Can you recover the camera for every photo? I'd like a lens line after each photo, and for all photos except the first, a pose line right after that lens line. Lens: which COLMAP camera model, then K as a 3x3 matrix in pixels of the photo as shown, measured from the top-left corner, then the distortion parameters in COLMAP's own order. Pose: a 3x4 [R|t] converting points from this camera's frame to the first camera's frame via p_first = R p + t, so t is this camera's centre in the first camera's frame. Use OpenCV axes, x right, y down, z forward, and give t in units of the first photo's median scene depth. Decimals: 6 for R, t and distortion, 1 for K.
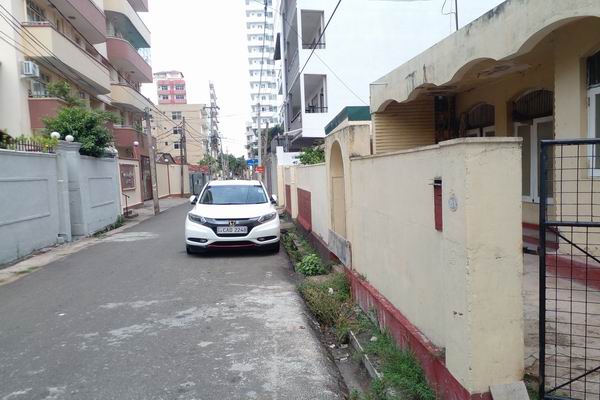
lens RADIAL K [[475.7, 0, 298.5], [0, 475.7, 219.0], [0, 0, 1]] dist [0.162254, -0.249564]
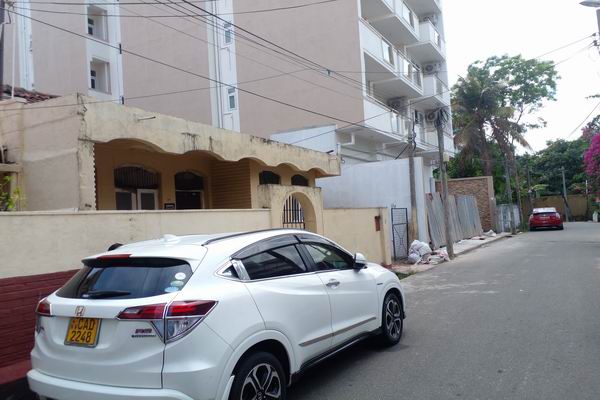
lens RADIAL K [[475.7, 0, 298.5], [0, 475.7, 219.0], [0, 0, 1]] dist [0.162254, -0.249564]
pose [[-0.791949, 0.069826, 0.606581, -0.551800], [0.131806, 0.989567, 0.058172, -0.137079], [-0.596191, 0.126021, -0.792891, 1.630238]]
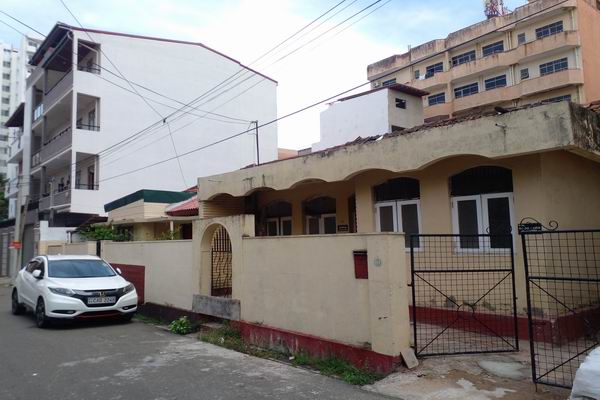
lens RADIAL K [[475.7, 0, 298.5], [0, 475.7, 219.0], [0, 0, 1]] dist [0.162254, -0.249564]
pose [[0.830081, 0.042713, 0.556005, -0.386589], [0.047026, 0.988149, -0.146117, 0.023094], [-0.555656, 0.147436, 0.818235, -0.175664]]
